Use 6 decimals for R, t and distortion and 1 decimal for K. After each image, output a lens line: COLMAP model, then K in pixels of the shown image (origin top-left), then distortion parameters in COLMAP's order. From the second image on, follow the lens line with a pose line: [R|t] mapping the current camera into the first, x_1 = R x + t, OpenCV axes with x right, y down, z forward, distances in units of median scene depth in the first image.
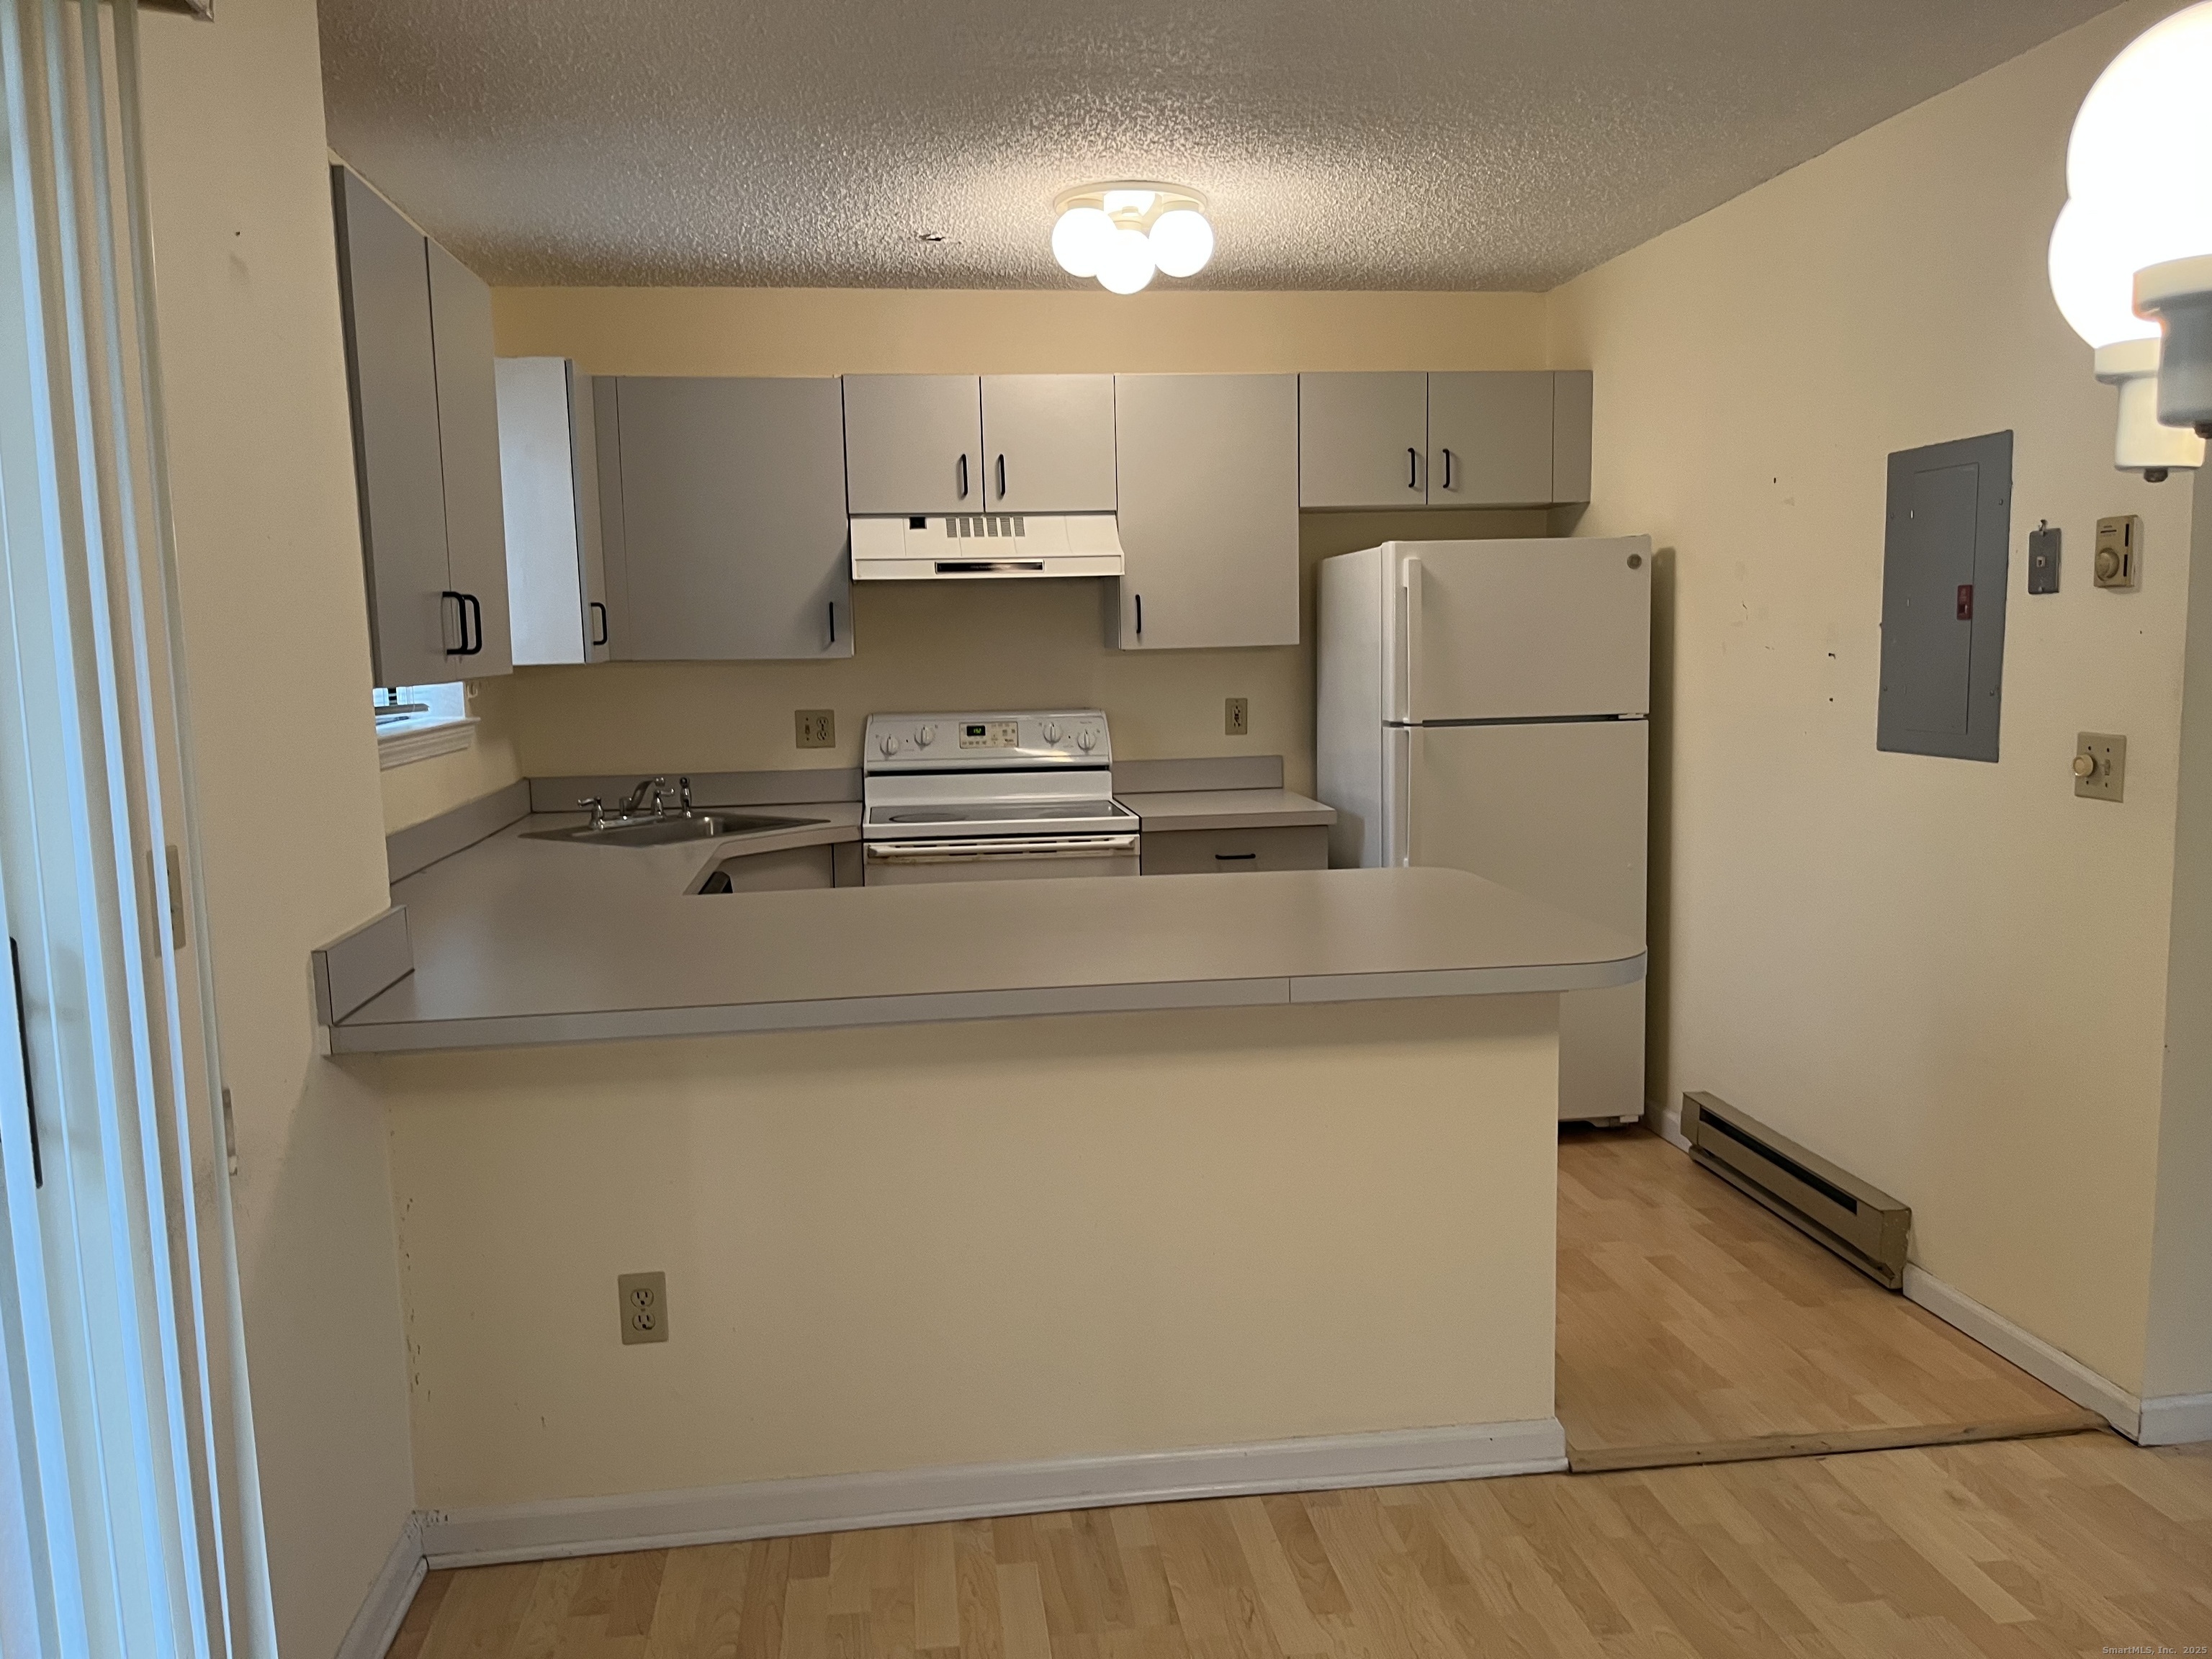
lens RADIAL K [[1662.2, 0, 1101.8], [0, 1662.2, 843.3], [0, 0, 1]] dist [0.025170, -0.028330]
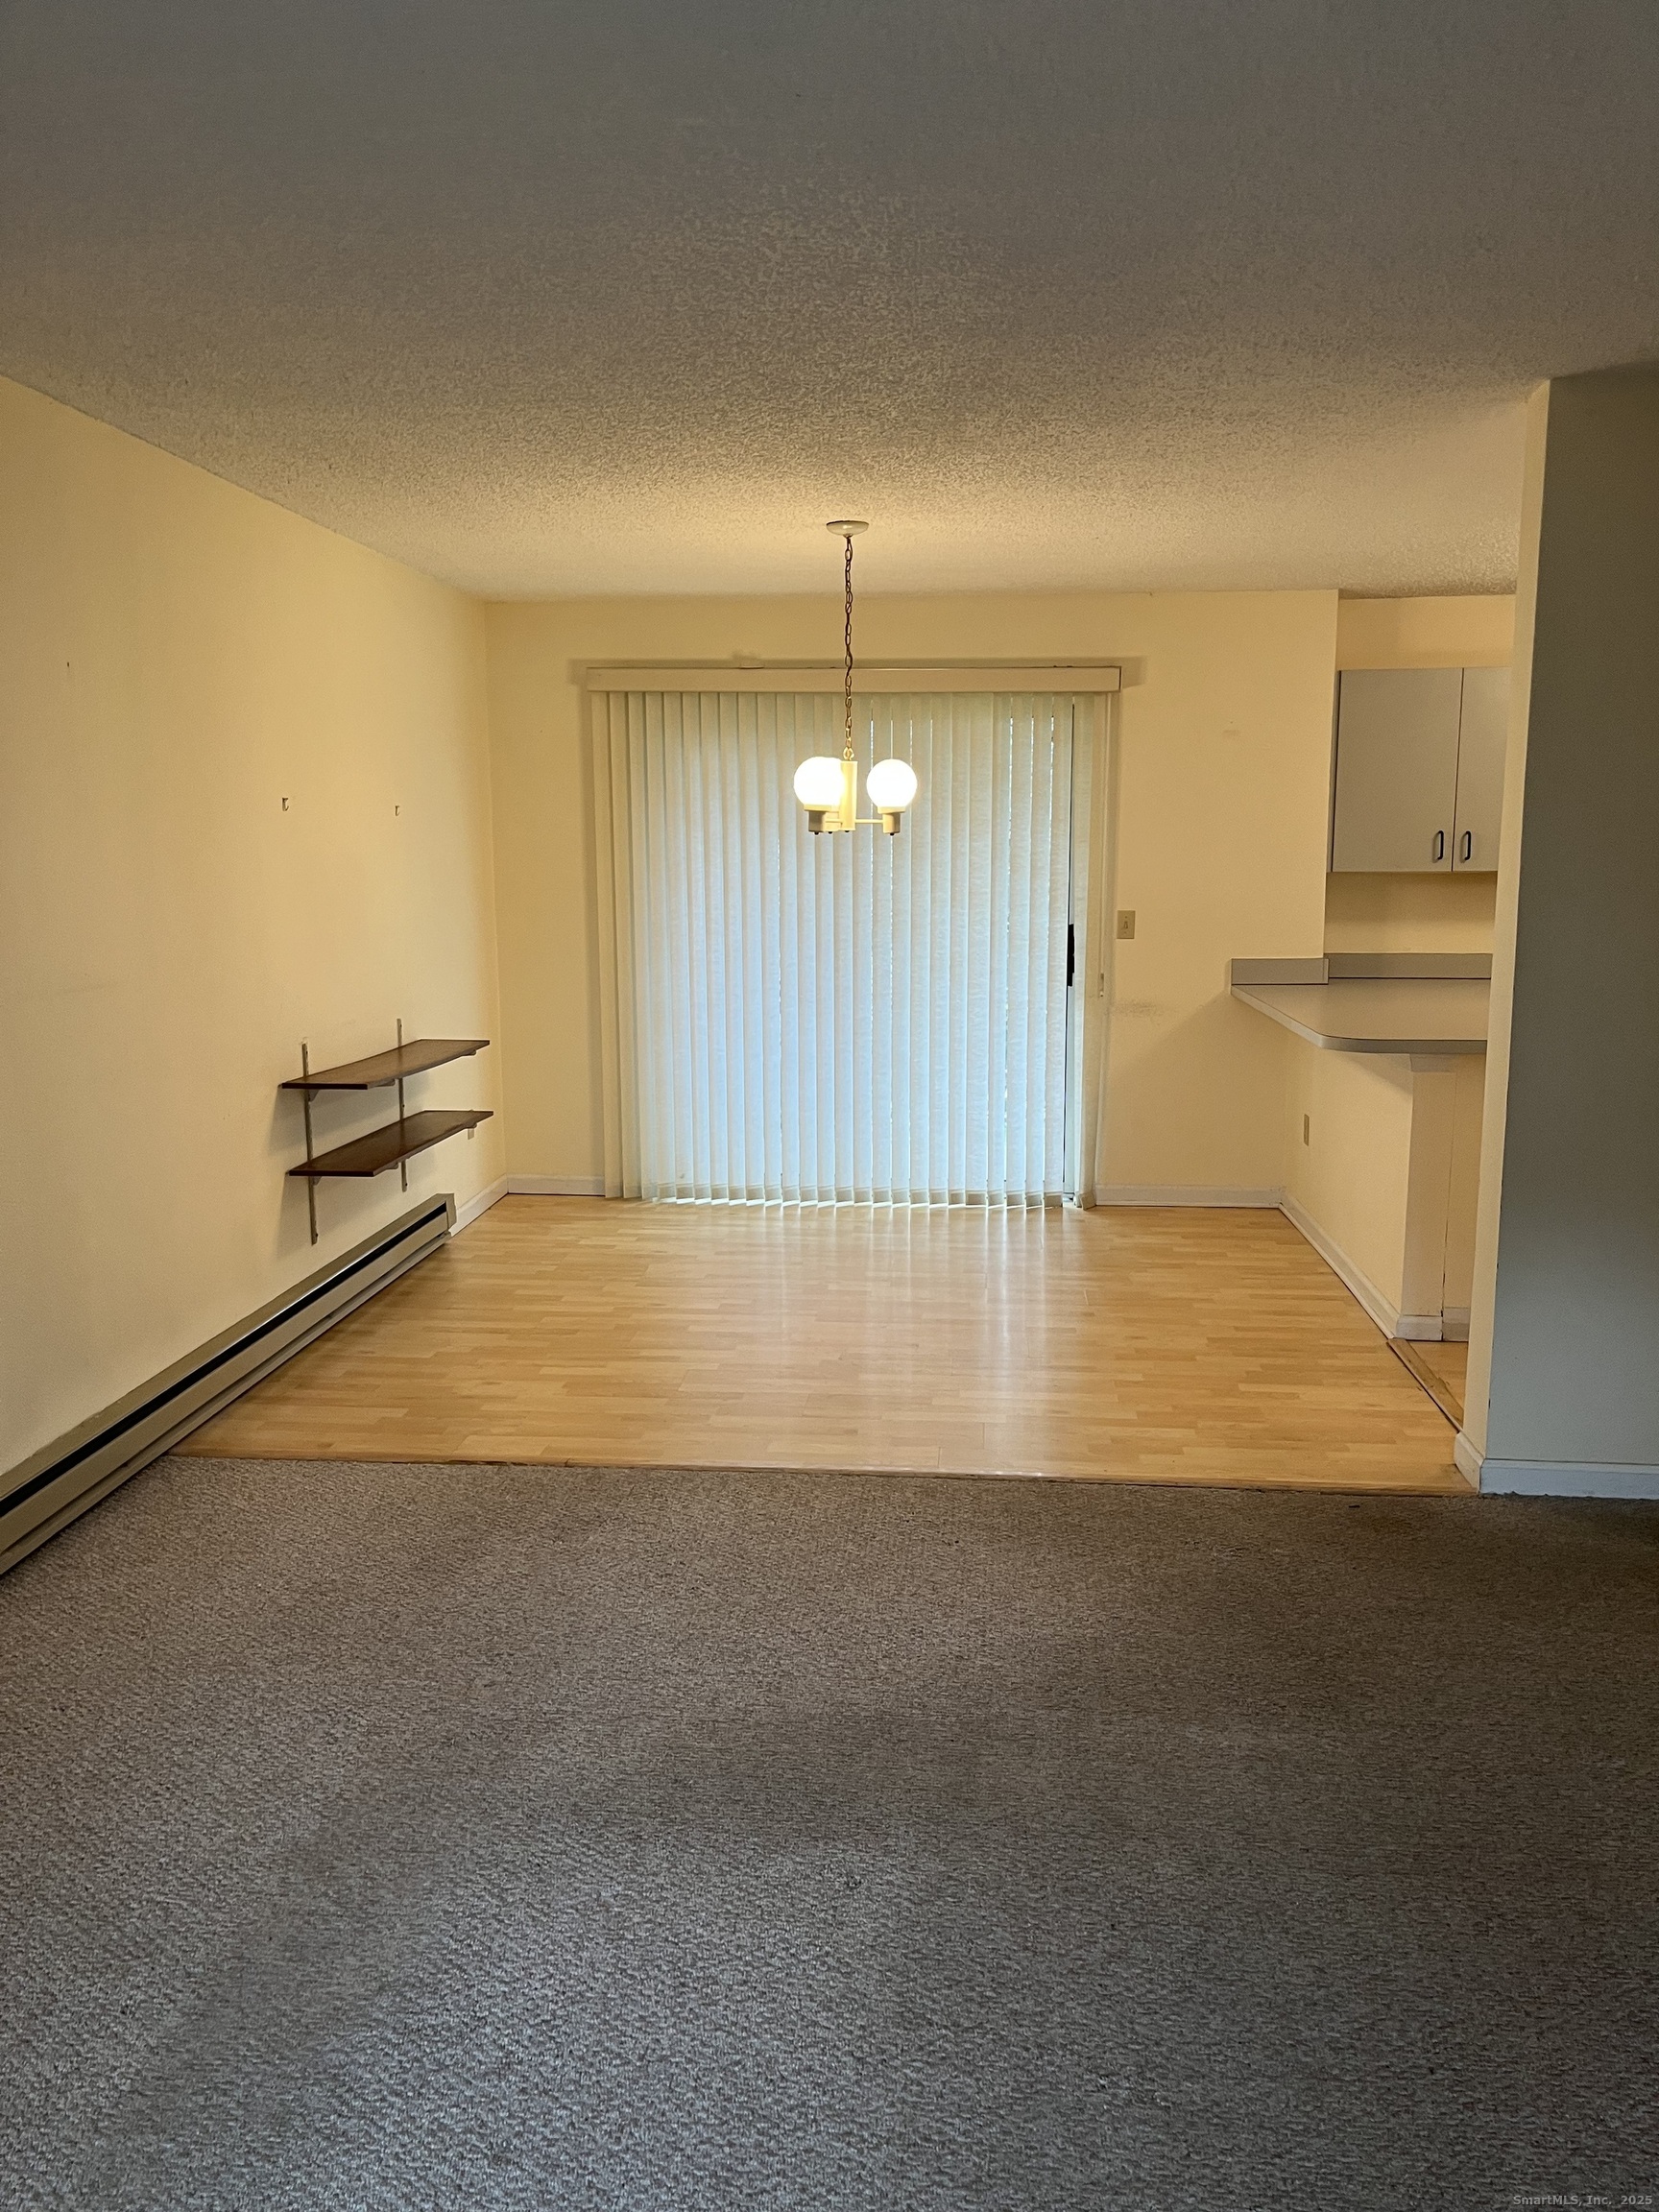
lens RADIAL K [[1662.2, 0, 822.4], [0, 1662.2, 1110.7], [0, 0, 1]] dist [0.025170, -0.028330]
pose [[-0.217245, 0.175288, -0.960249, 1.234534], [-0.110810, 0.972956, 0.202677, -0.091596], [0.969807, 0.150436, -0.191947, 0.430069]]
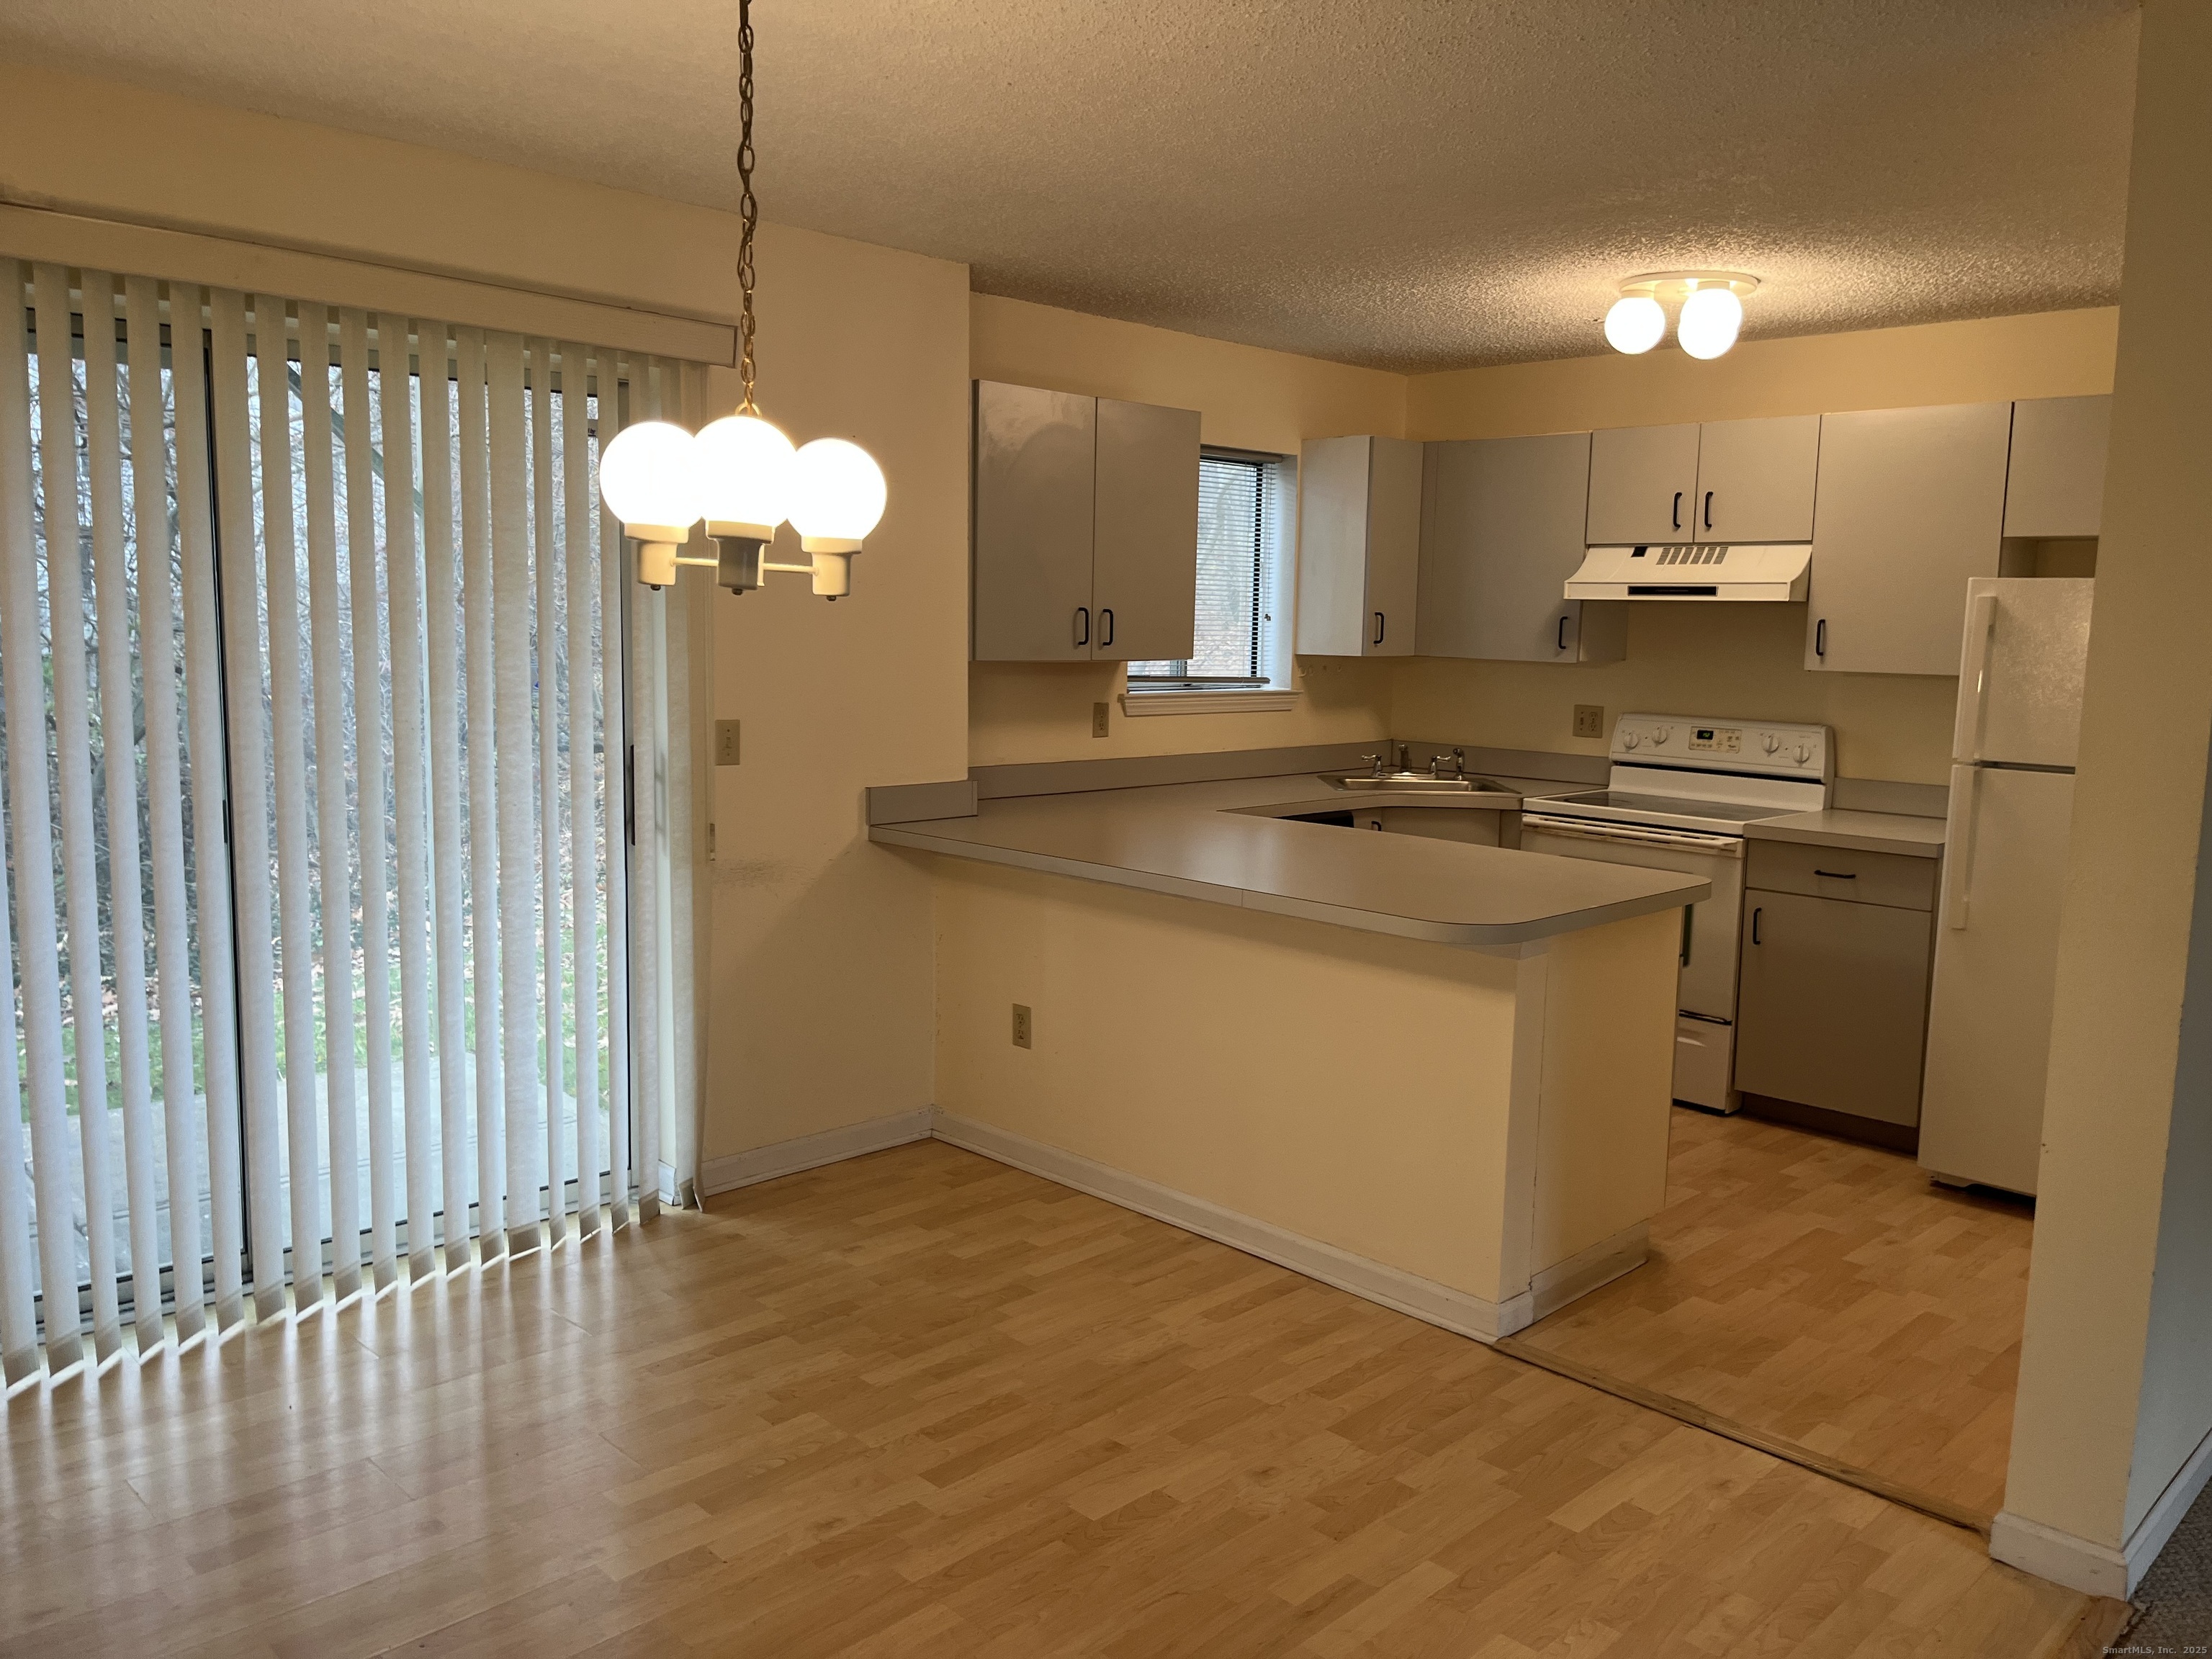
lens RADIAL K [[1662.2, 0, 1119.5], [0, 1662.2, 839.5], [0, 0, 1]] dist [0.025170, -0.028330]
pose [[0.616195, 0.140886, -0.774890, 0.606116], [-0.135511, 0.988163, 0.071903, -0.027537], [0.775848, 0.060700, 0.627993, -0.006928]]
